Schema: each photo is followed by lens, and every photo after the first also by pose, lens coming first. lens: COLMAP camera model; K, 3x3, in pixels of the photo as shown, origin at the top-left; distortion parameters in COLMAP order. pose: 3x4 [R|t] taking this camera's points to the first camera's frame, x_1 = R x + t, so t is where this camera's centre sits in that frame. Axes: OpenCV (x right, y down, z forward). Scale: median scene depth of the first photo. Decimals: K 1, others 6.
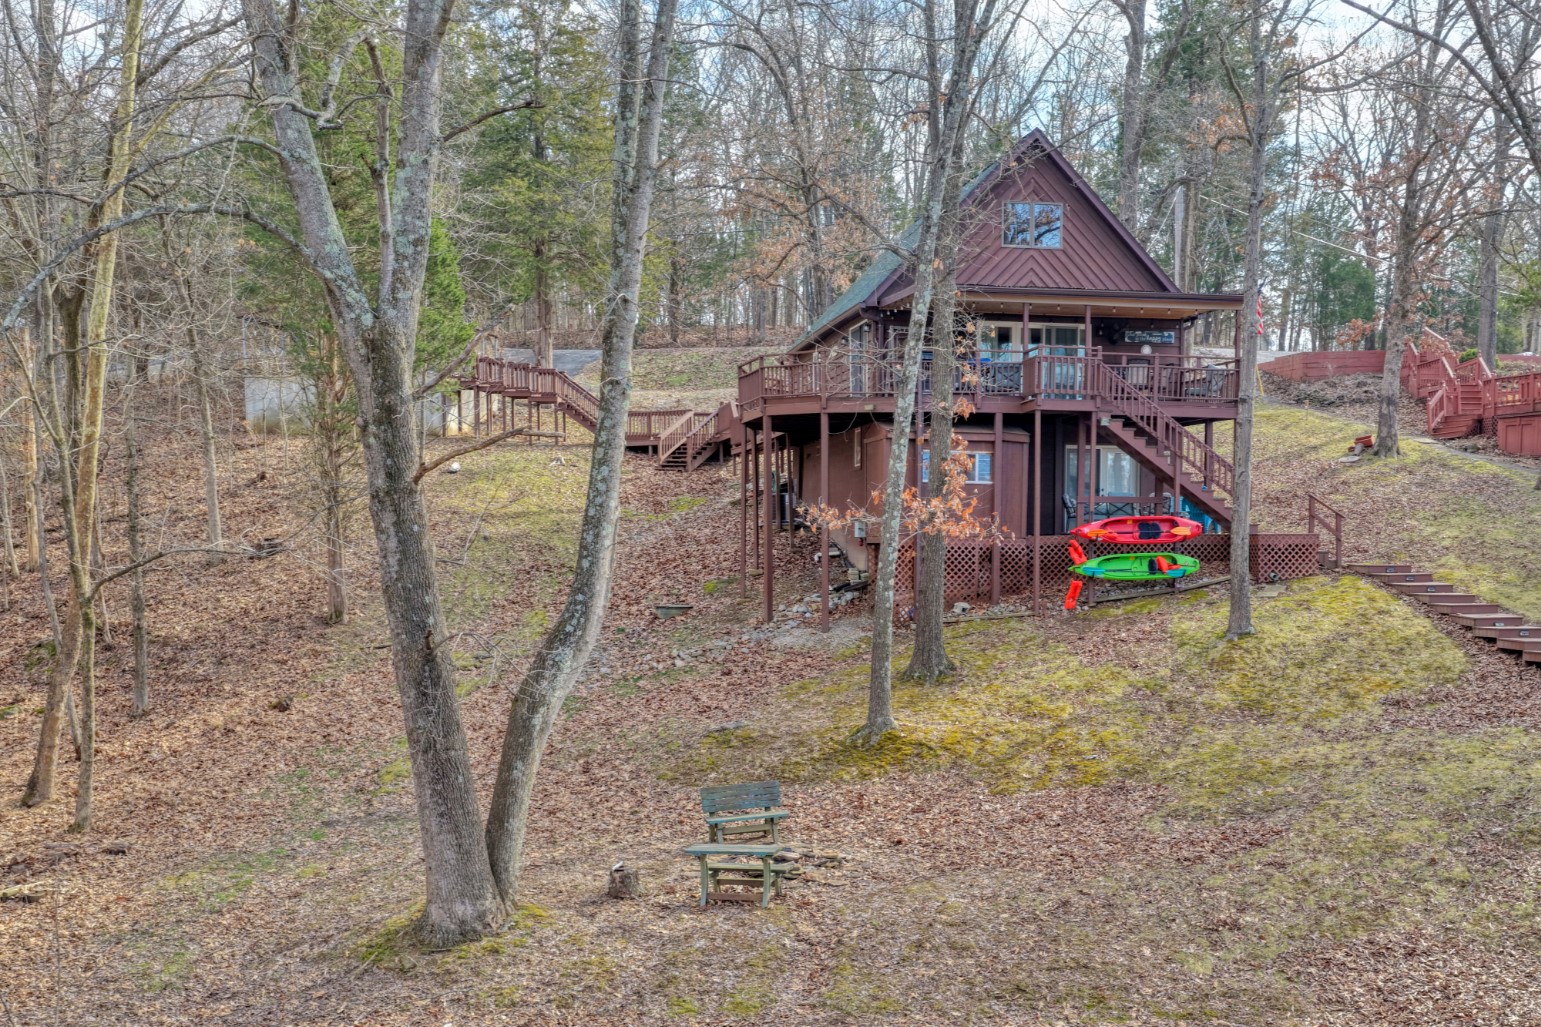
lens RADIAL K [[1257.3, 0, 773.5], [0, 1257.3, 515.8], [0, 0, 1]] dist [-0.003777, 0.002184]
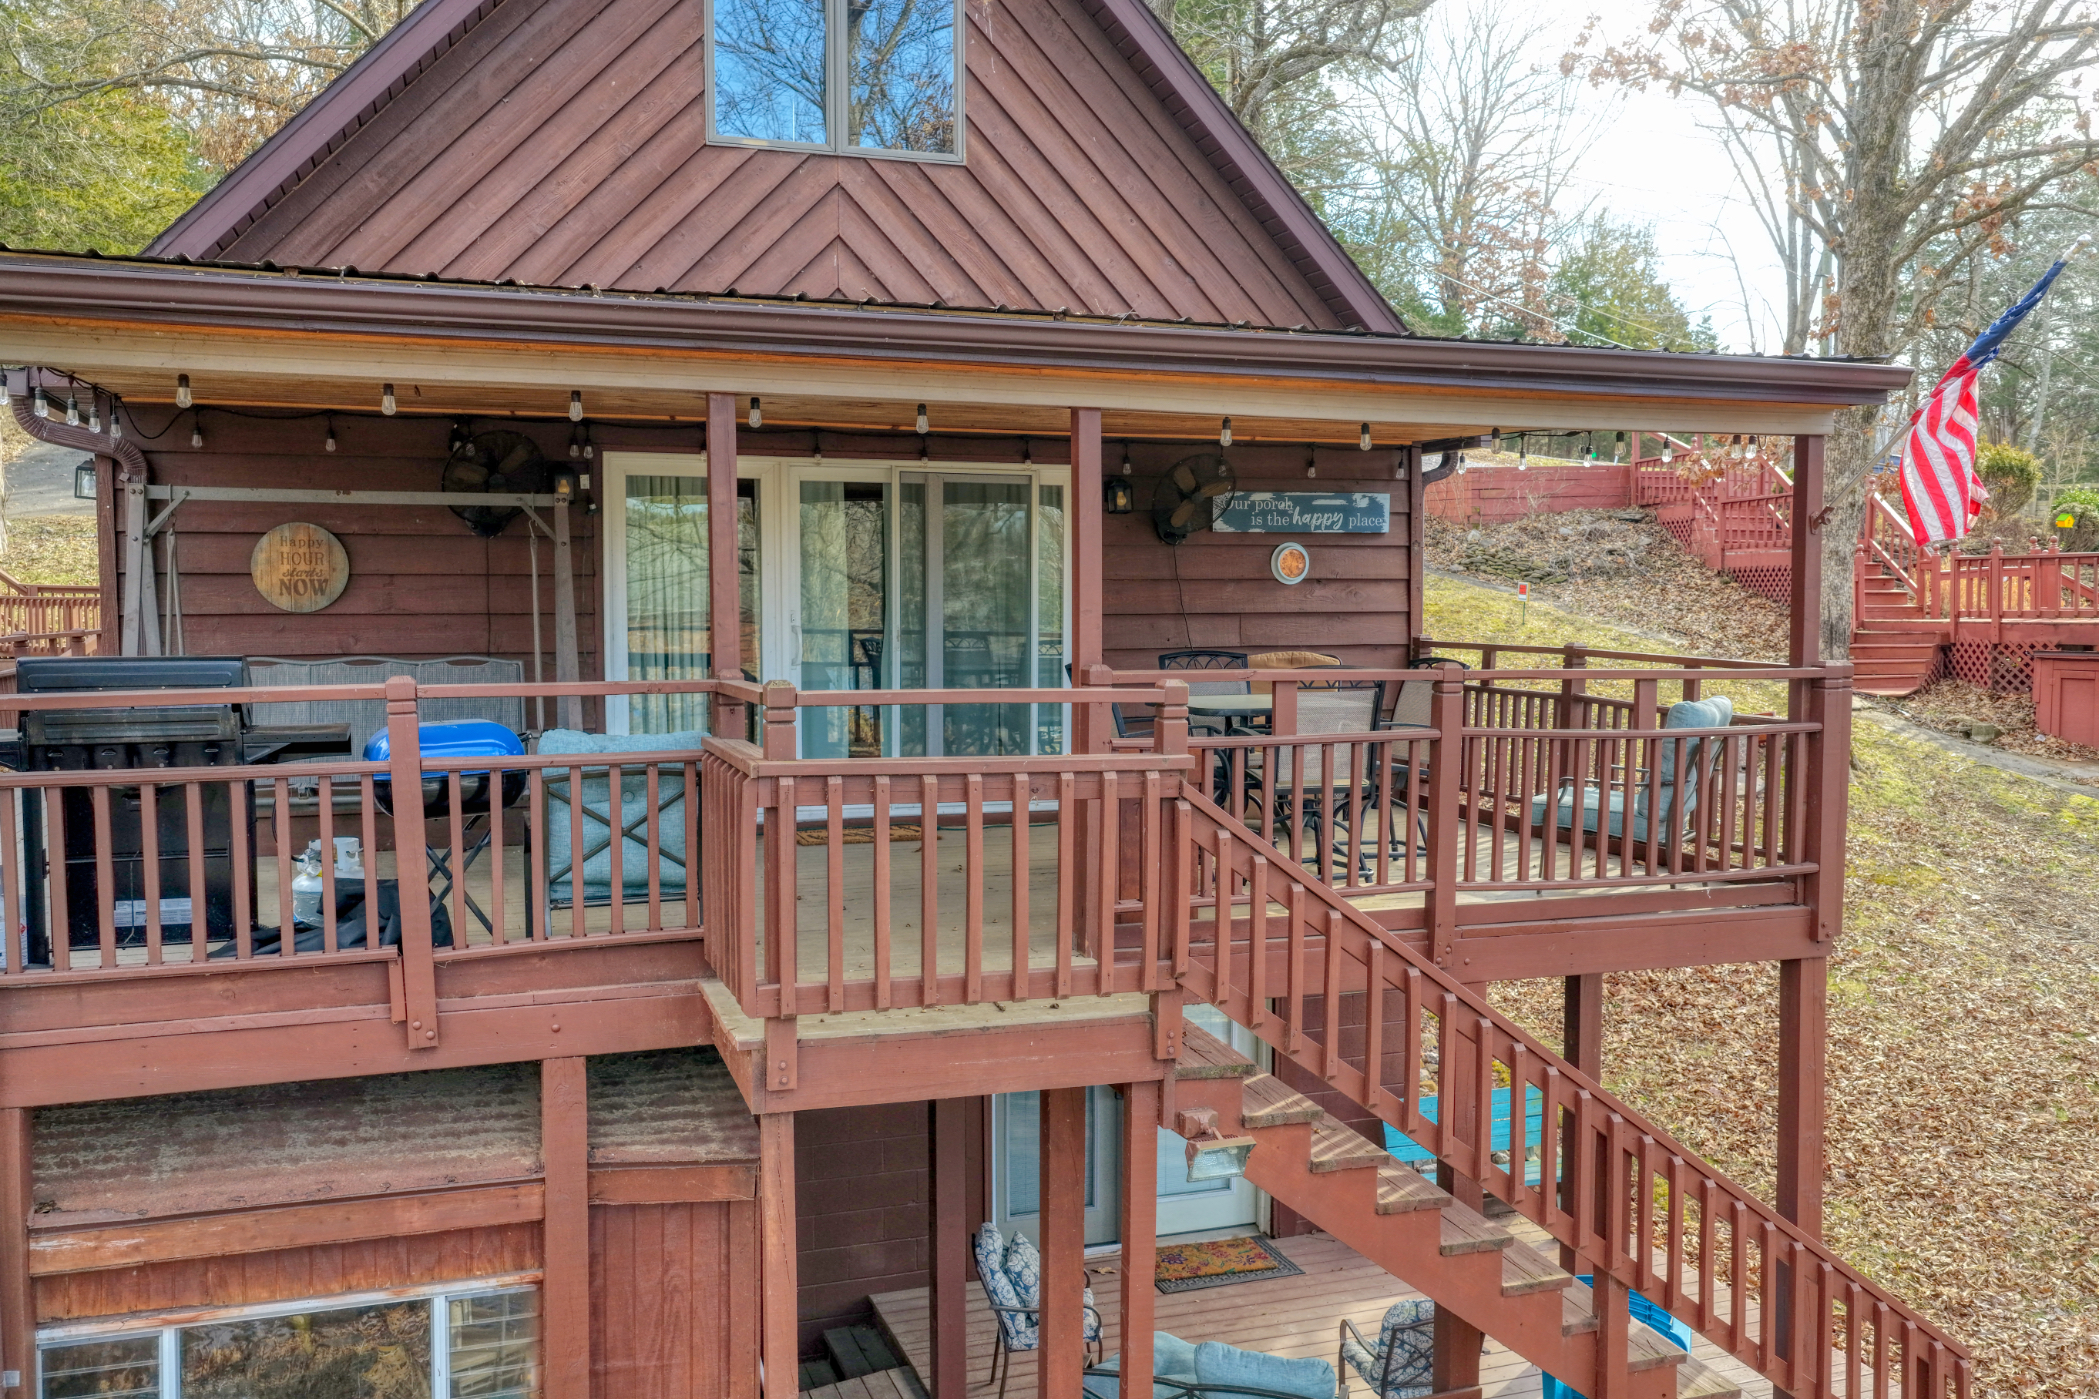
lens RADIAL K [[1810.7, 0, 1049.5], [0, 1810.7, 699.5], [0, 0, 1]] dist [0.008120, 0.013288]
pose [[0.971733, -0.021060, 0.235143, 0.122916], [0.015341, 0.999541, 0.026124, -0.087672], [-0.235585, -0.021778, 0.971610, 0.497938]]
